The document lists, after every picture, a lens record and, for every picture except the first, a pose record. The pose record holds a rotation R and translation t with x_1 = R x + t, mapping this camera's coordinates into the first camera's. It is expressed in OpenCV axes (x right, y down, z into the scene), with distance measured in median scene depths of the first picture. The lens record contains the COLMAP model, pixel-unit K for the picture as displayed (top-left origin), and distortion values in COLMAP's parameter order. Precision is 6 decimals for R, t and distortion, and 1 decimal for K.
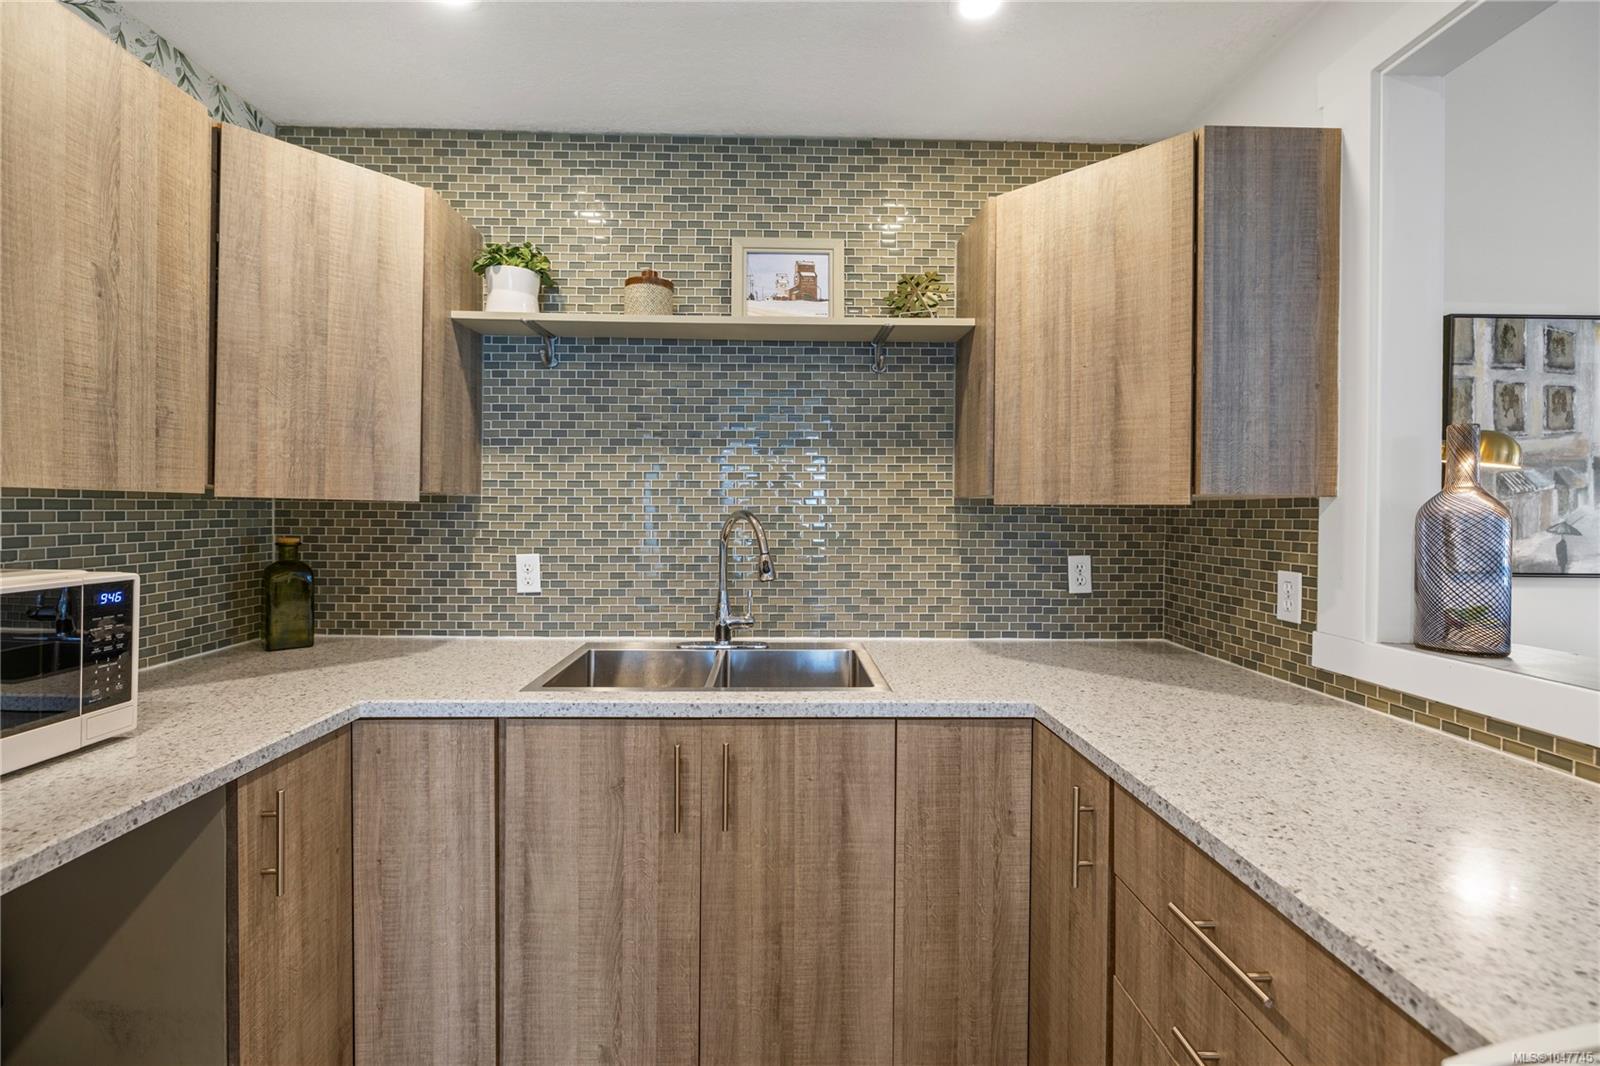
lens RADIAL K [[673.9, 0, 790.0], [0, 673.9, 511.6], [0, 0, 1]] dist [-0.000639, 0.000912]
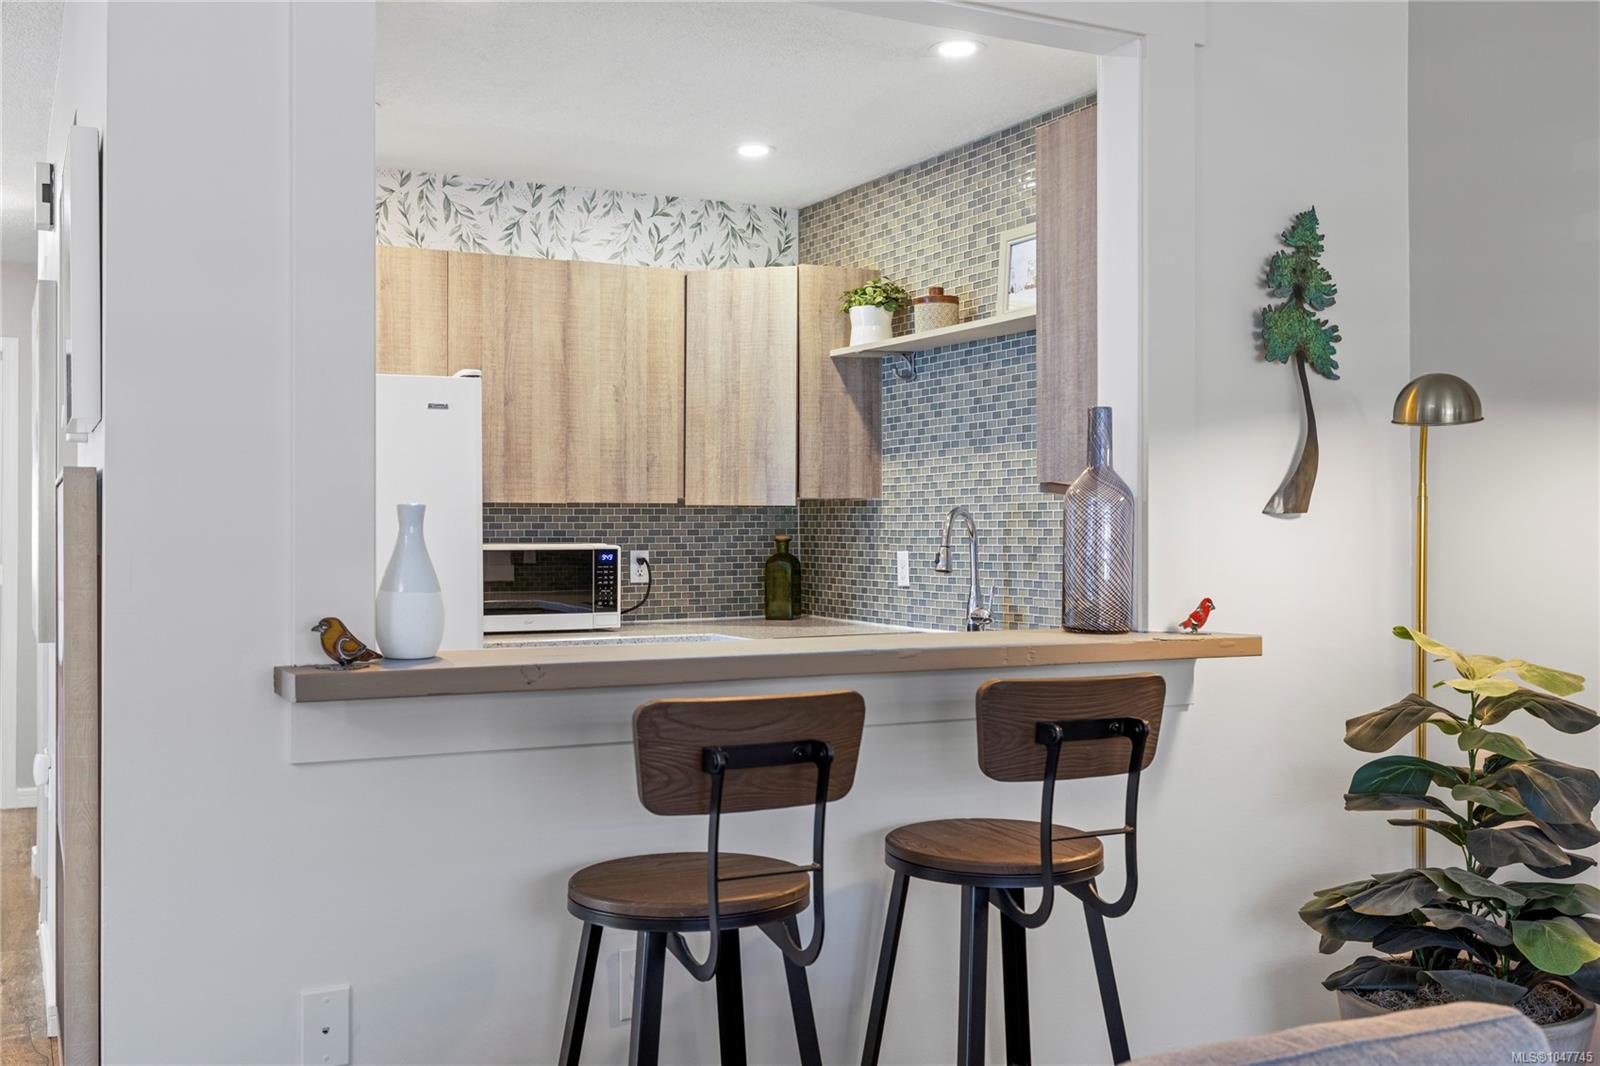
lens RADIAL K [[1548.6, 0, 792.6], [0, 1548.6, 517.4], [0, 0, 1]] dist [-0.007591, -0.004478]
pose [[0.434678, -0.014452, -0.900470, 2.236109], [0.004751, 0.999894, -0.013754, 0.051268], [0.900573, 0.001700, 0.434701, -0.326465]]
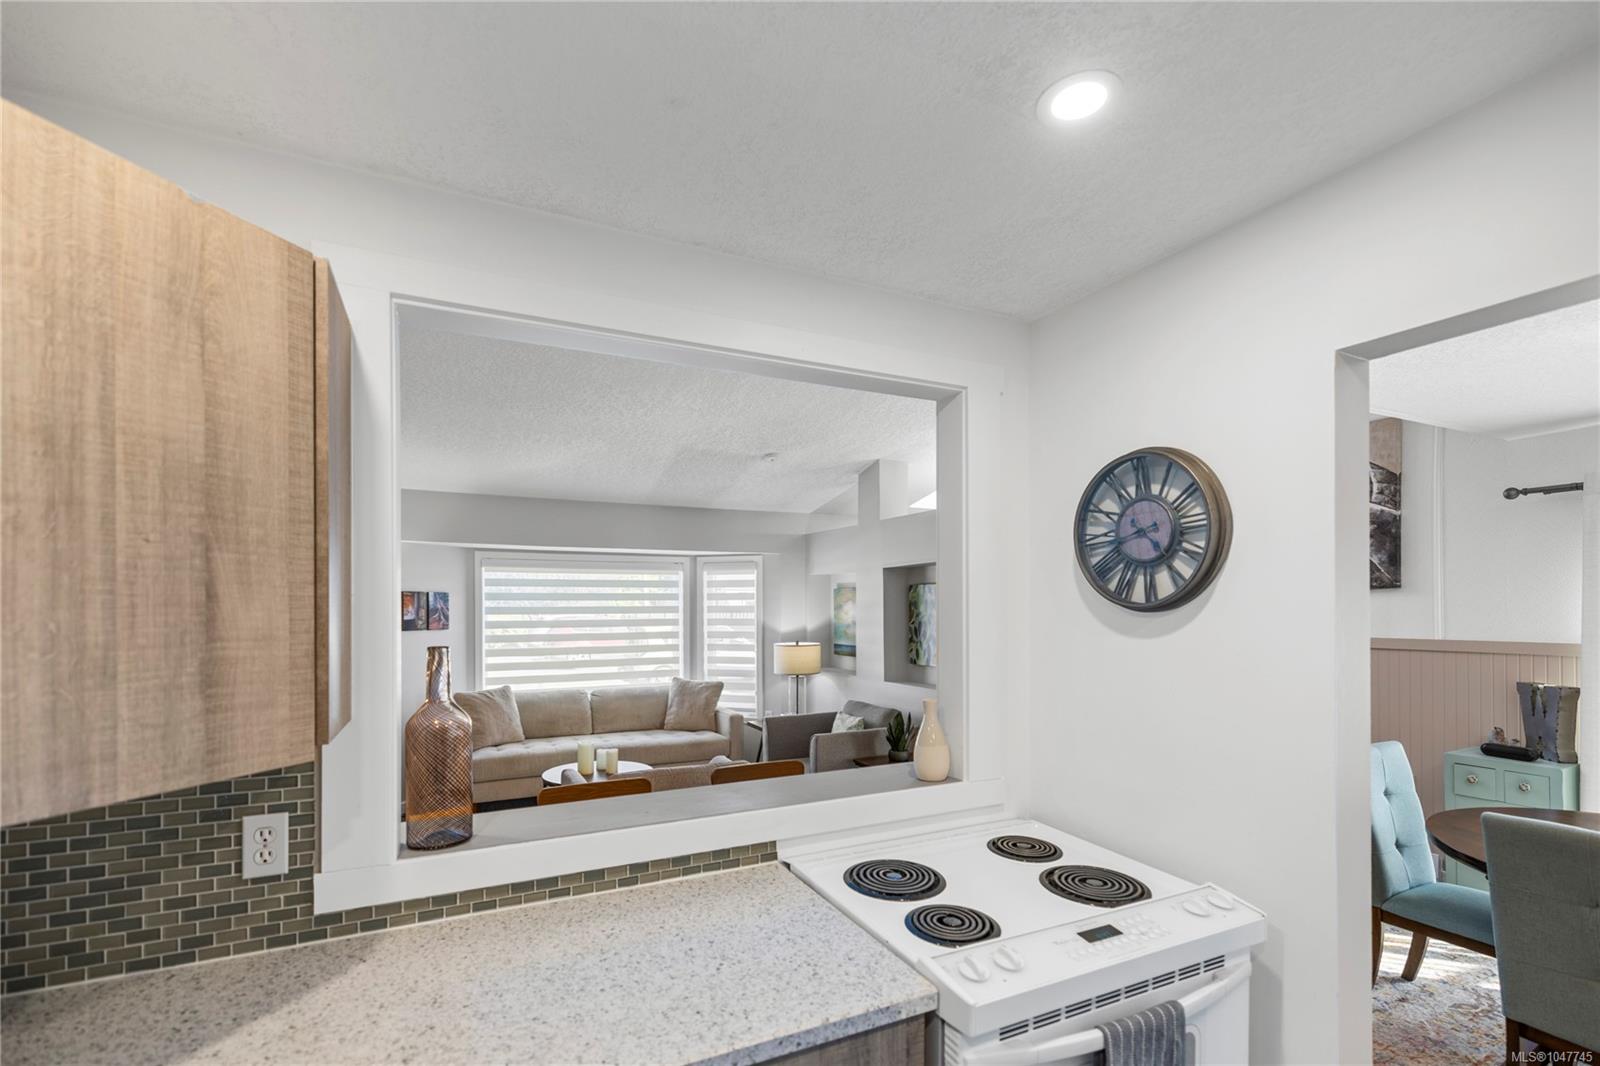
lens RADIAL K [[705.0, 0, 792.0], [0, 705.0, 606.8], [0, 0, 1]] dist [-0.000336, -0.000063]
pose [[-0.410796, -0.006399, 0.911705, -0.279656], [-0.002074, 0.999979, 0.006084, -0.160160], [-0.911725, 0.000609, -0.410801, 0.731452]]
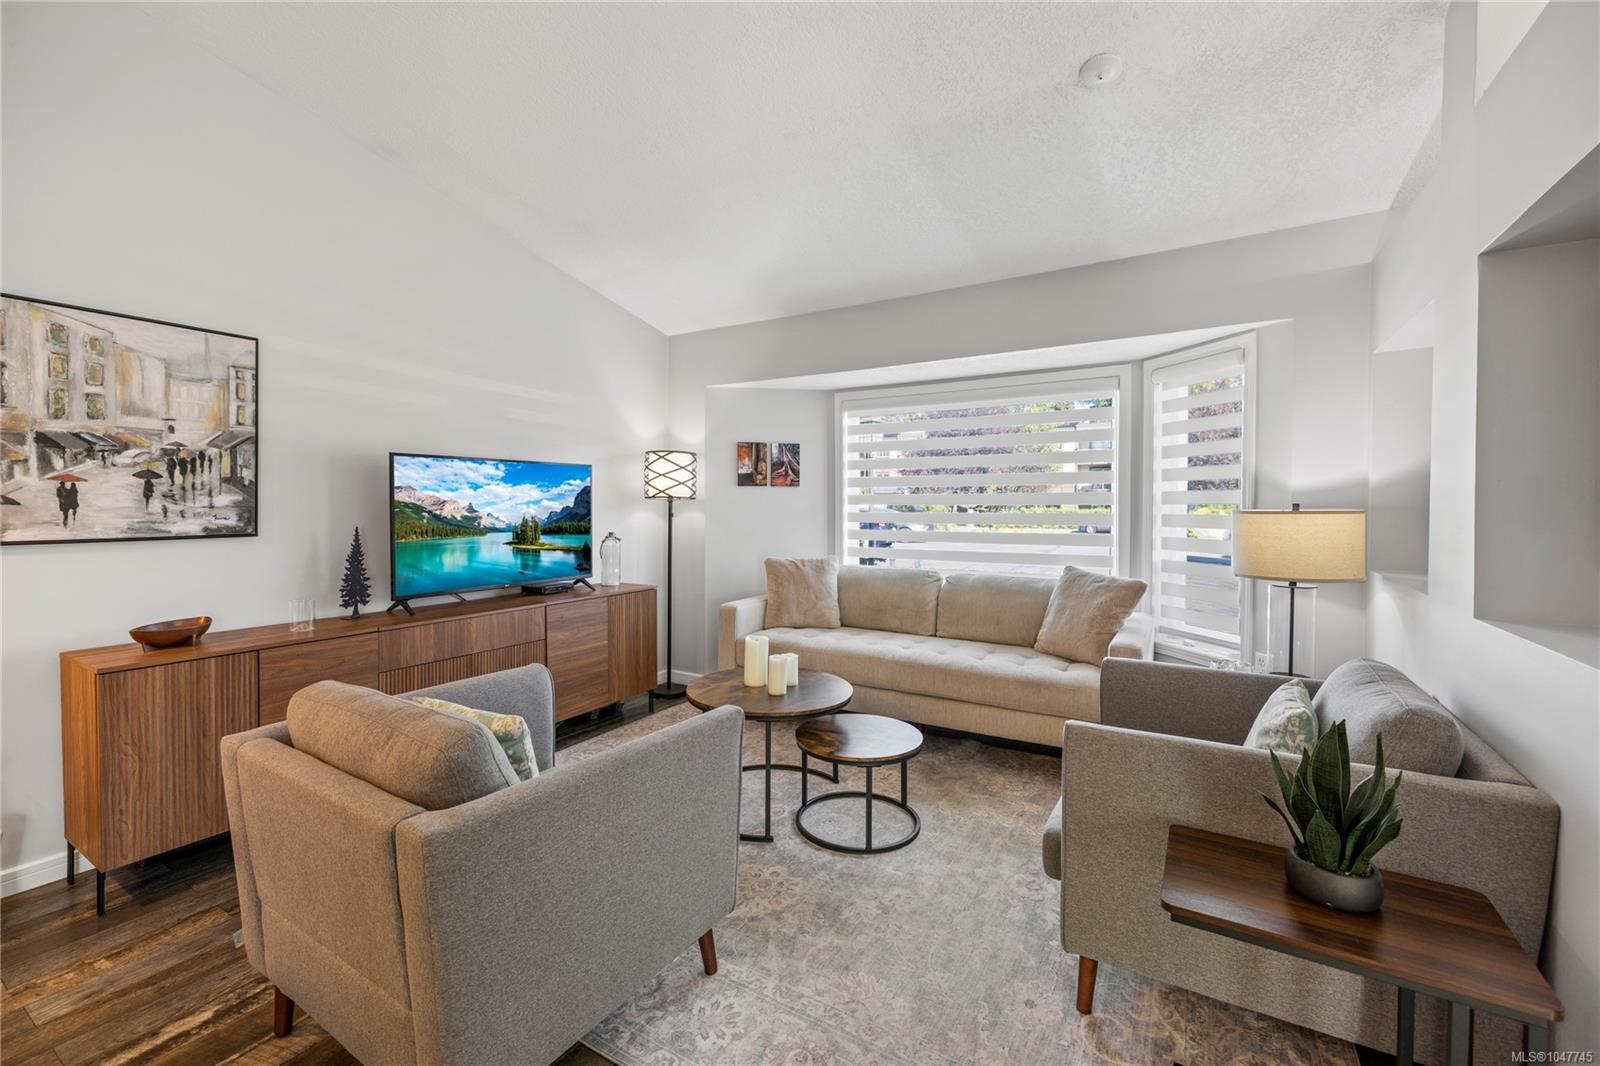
lens RADIAL K [[670.9, 0, 797.1], [0, 670.9, 519.2], [0, 0, 1]] dist [-0.001882, 0.000304]
pose [[0.546640, -0.025251, 0.836987, 1.218611], [0.002027, 0.999582, 0.028832, 0.037703], [-0.837365, -0.014064, 0.546463, -0.747378]]
